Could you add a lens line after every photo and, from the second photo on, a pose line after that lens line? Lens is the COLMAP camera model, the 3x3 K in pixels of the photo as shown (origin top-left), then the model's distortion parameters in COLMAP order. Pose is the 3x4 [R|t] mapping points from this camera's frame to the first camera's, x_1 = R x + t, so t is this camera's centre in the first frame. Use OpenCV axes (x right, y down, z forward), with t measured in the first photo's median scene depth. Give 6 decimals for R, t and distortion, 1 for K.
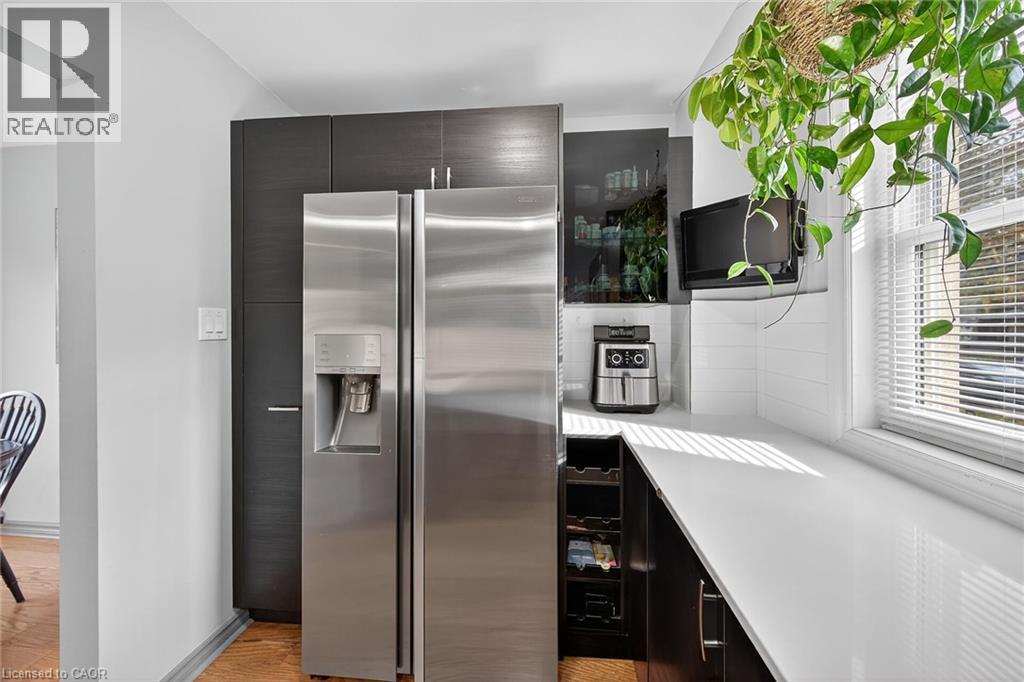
lens RADIAL K [[435.1, 0, 512.6], [0, 435.1, 328.9], [0, 0, 1]] dist [0.000773, 0.000273]
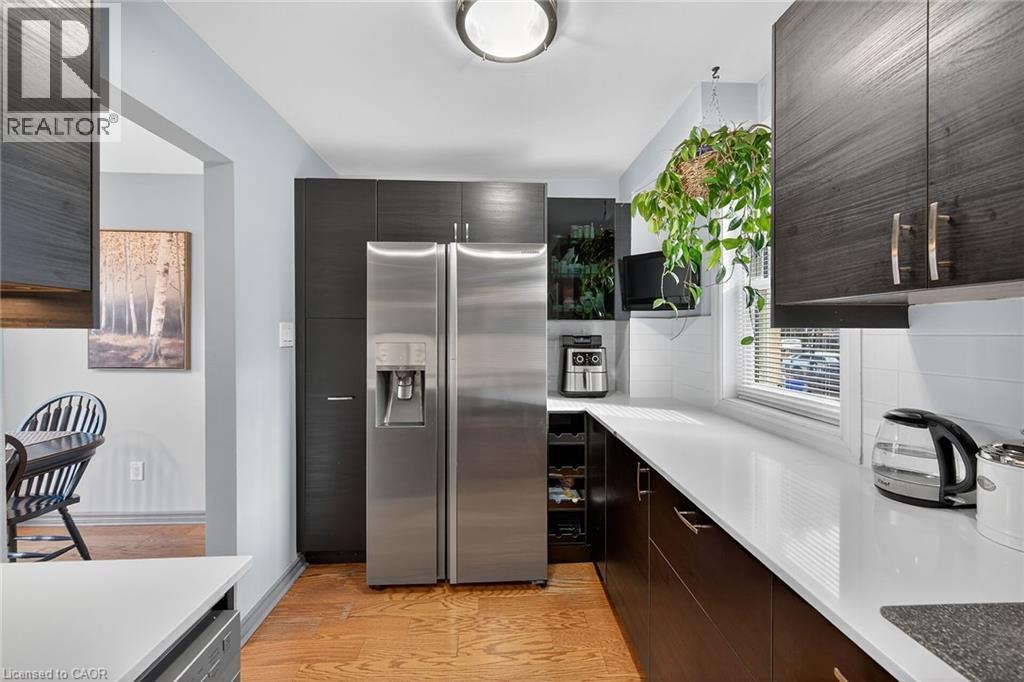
lens RADIAL K [[411.1, 0, 529.3], [0, 411.1, 336.1], [0, 0, 1]] dist [0.001048, 0.000142]
pose [[0.987307, 0.000376, 0.158824, -0.148595], [-0.000958, 0.999993, 0.003588, -0.011555], [-0.158821, -0.003695, 0.987300, -0.321412]]
